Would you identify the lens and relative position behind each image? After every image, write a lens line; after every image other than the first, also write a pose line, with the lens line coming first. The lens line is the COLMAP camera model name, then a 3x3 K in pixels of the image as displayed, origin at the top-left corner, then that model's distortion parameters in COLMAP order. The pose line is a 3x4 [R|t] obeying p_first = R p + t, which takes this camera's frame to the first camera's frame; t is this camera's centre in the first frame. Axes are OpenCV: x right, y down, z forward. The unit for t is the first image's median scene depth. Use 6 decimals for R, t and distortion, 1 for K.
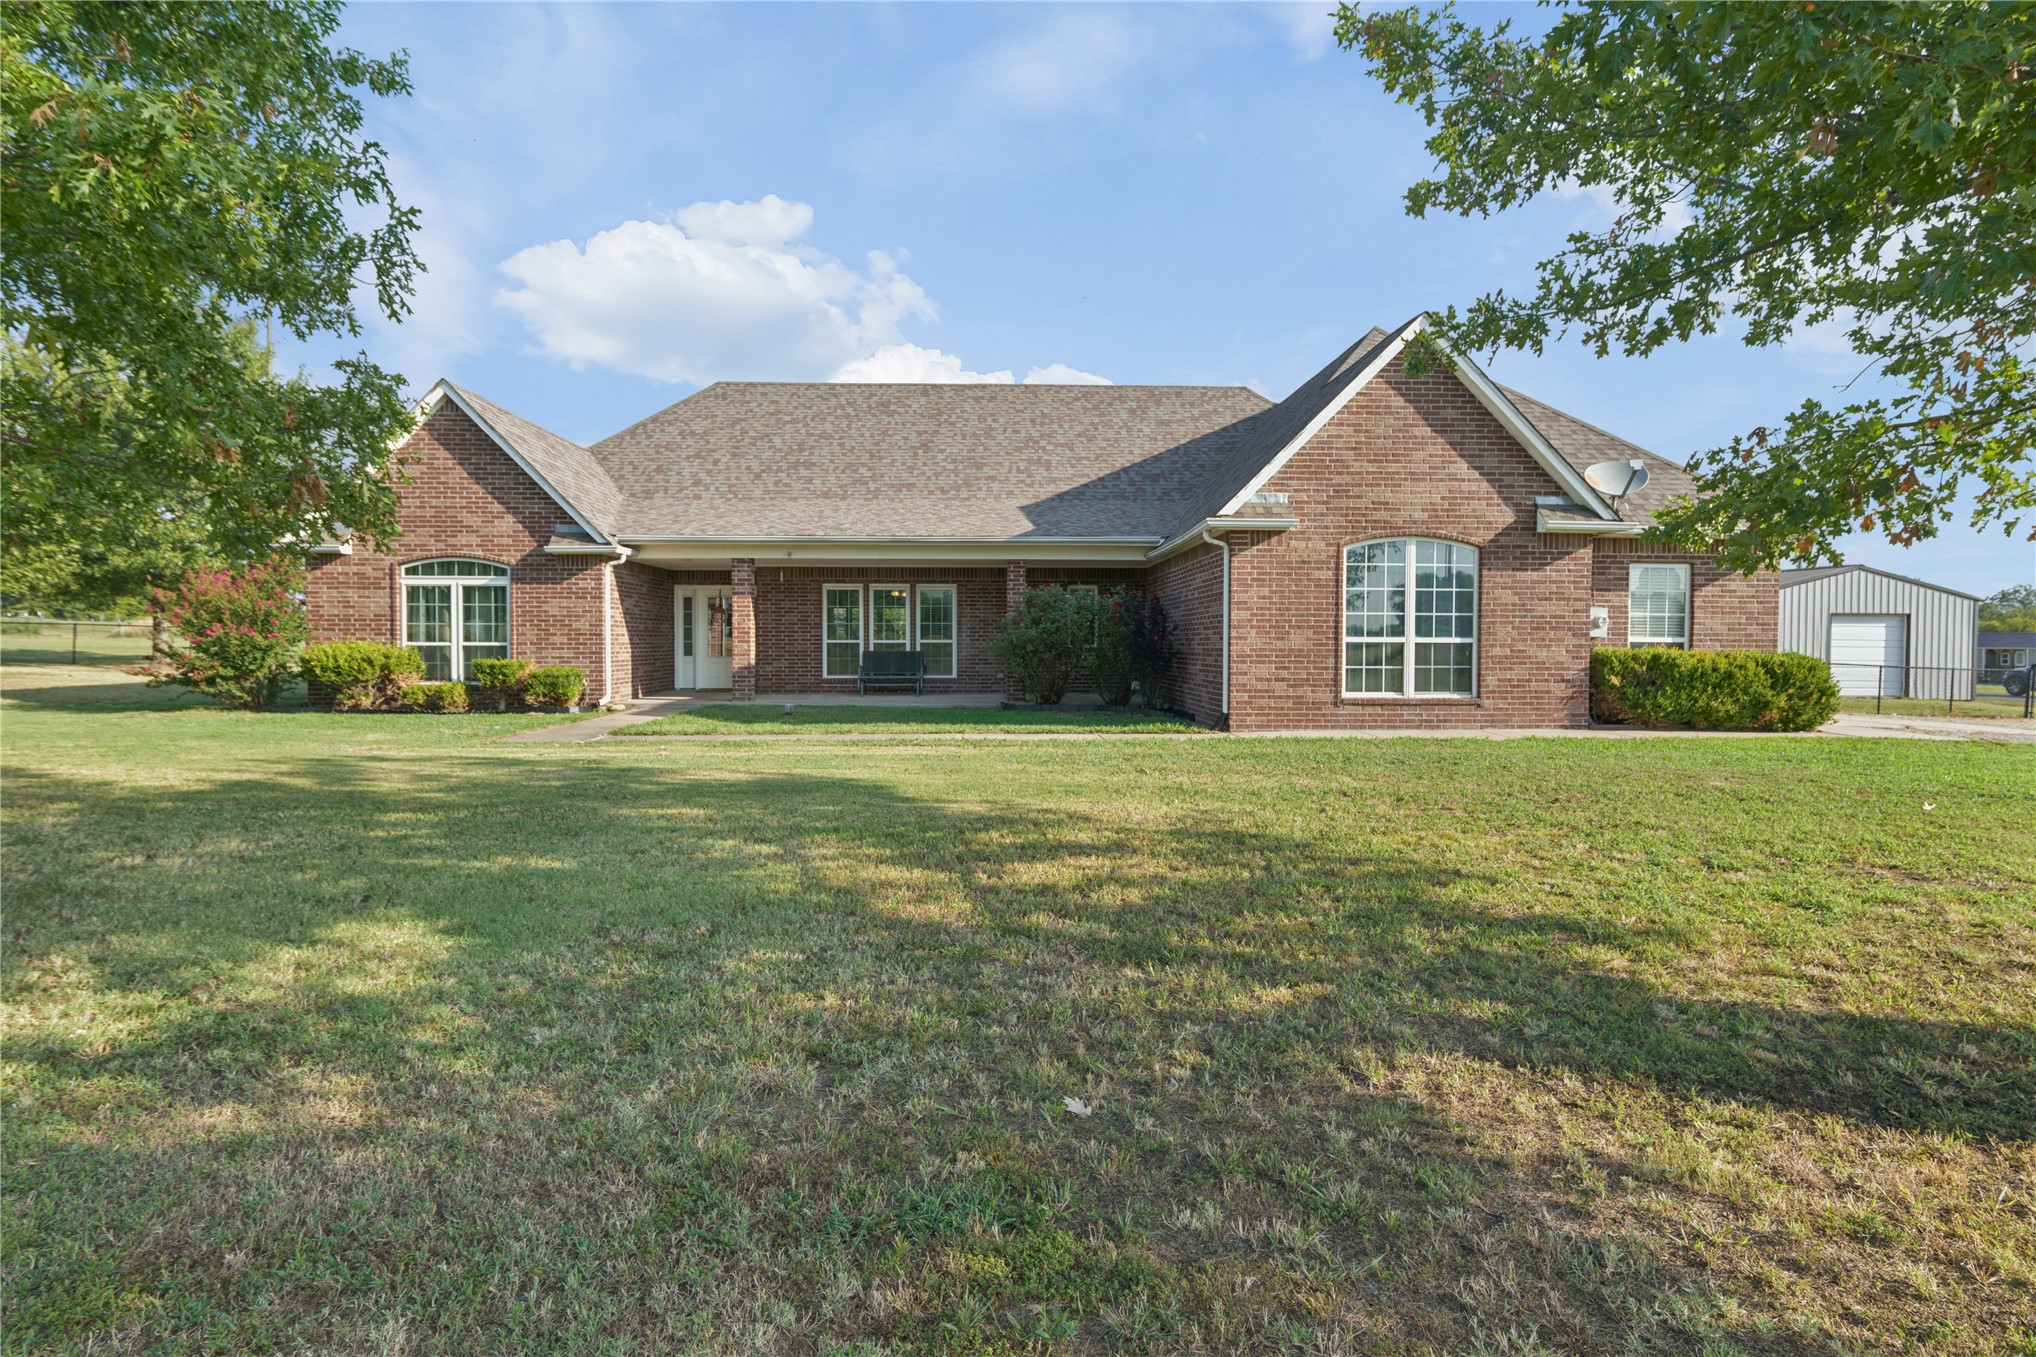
lens RADIAL K [[1012.6, 0, 1018.7], [0, 1012.6, 669.4], [0, 0, 1]] dist [-0.001241, 0.000170]
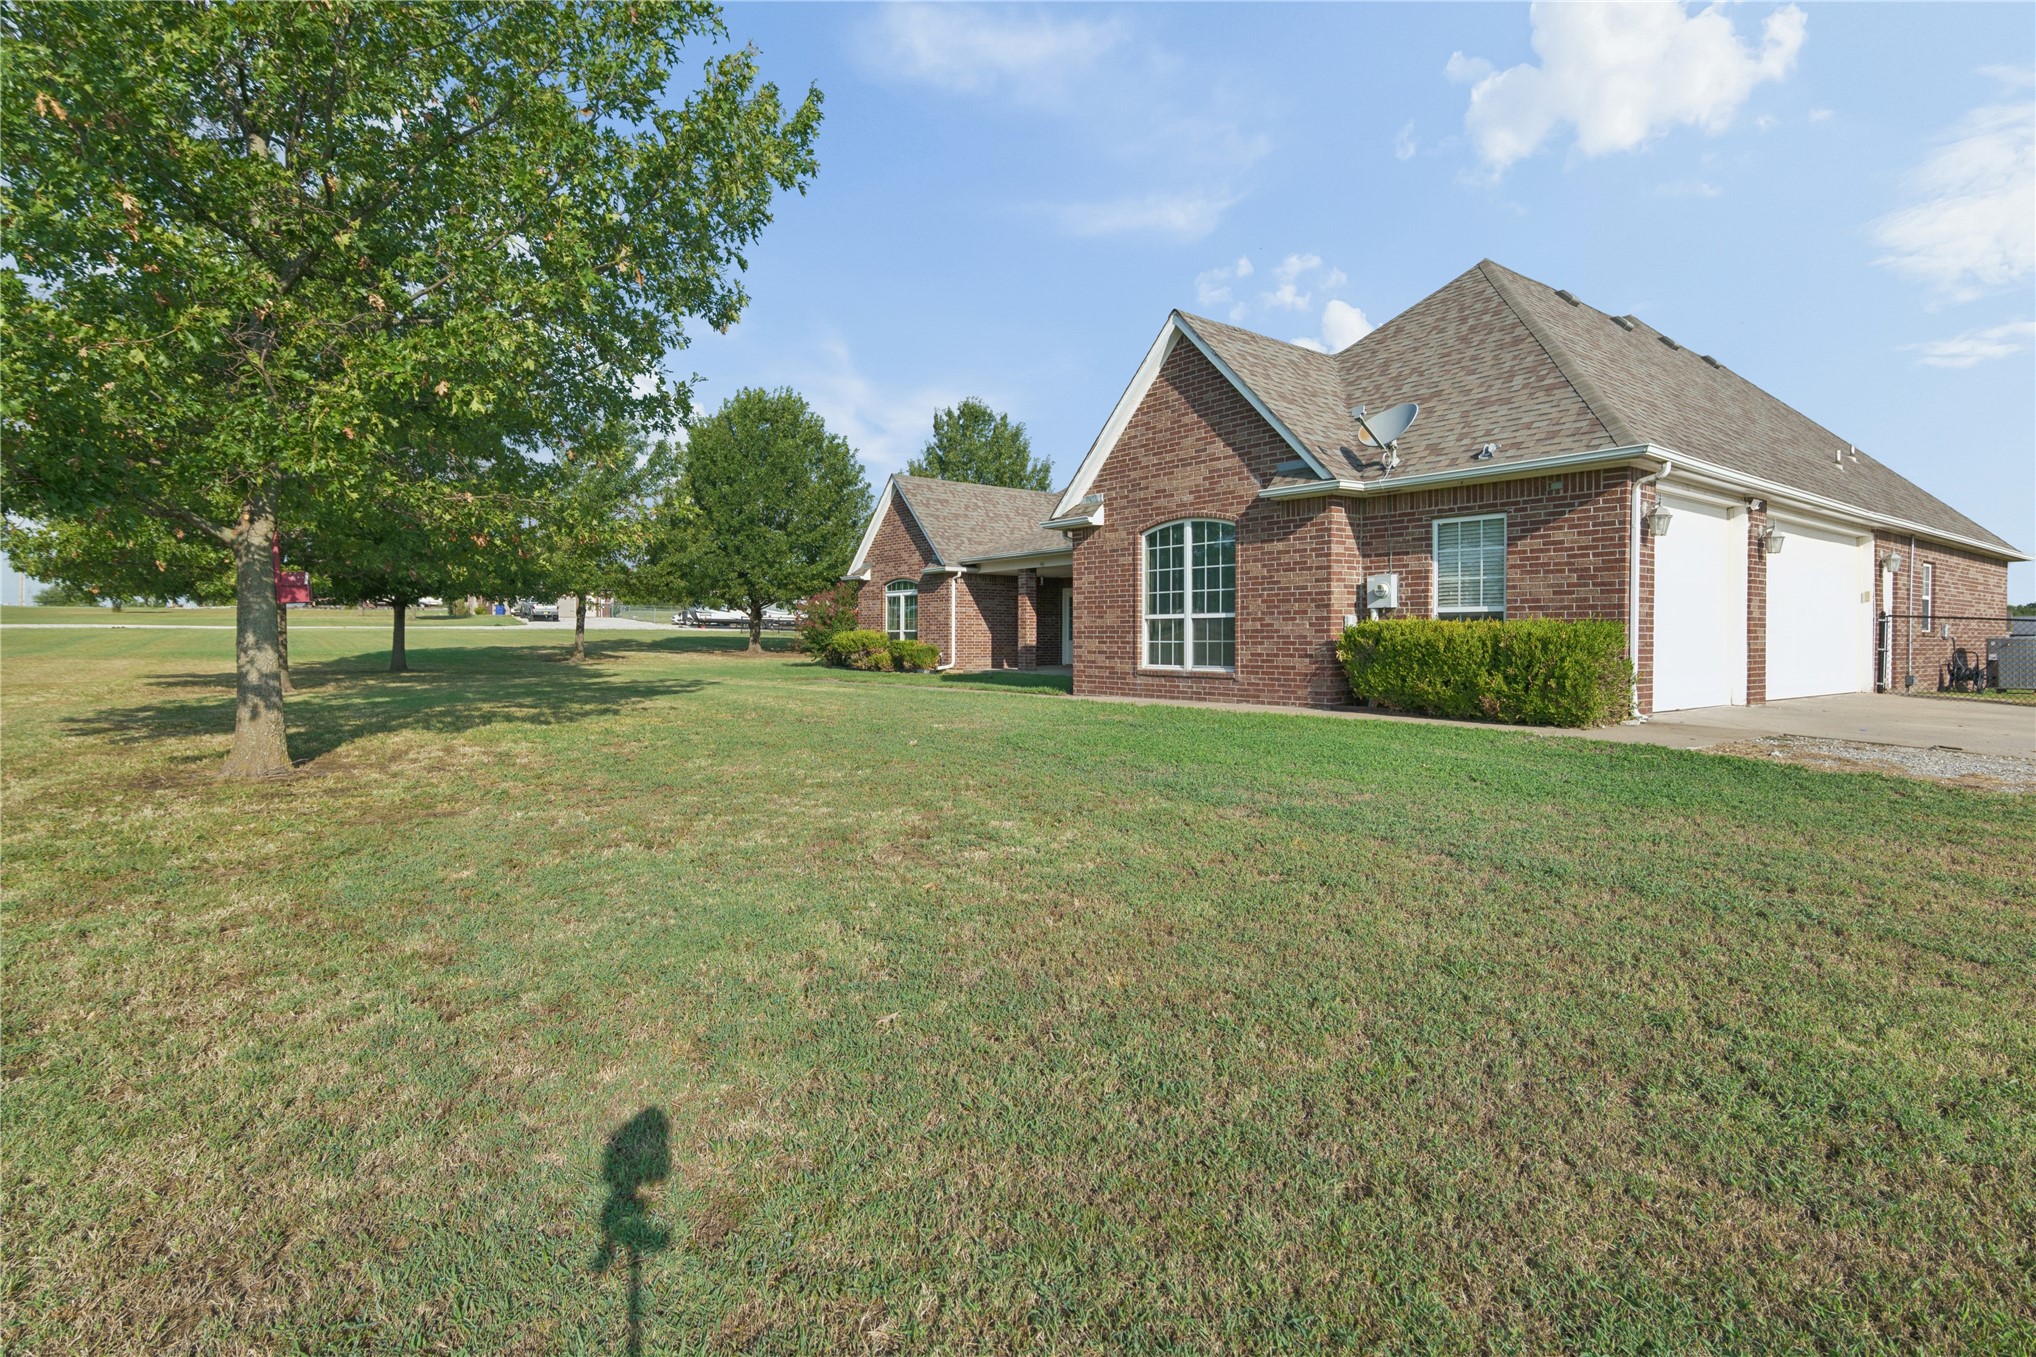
lens RADIAL K [[1012.6, 0, 1018.7], [0, 1012.6, 669.4], [0, 0, 1]] dist [-0.001241, 0.000170]
pose [[0.578048, 0.020929, -0.815734, 1.139442], [-0.017322, 0.999760, 0.013376, 0.015539], [0.815819, 0.006398, 0.578272, 0.239964]]
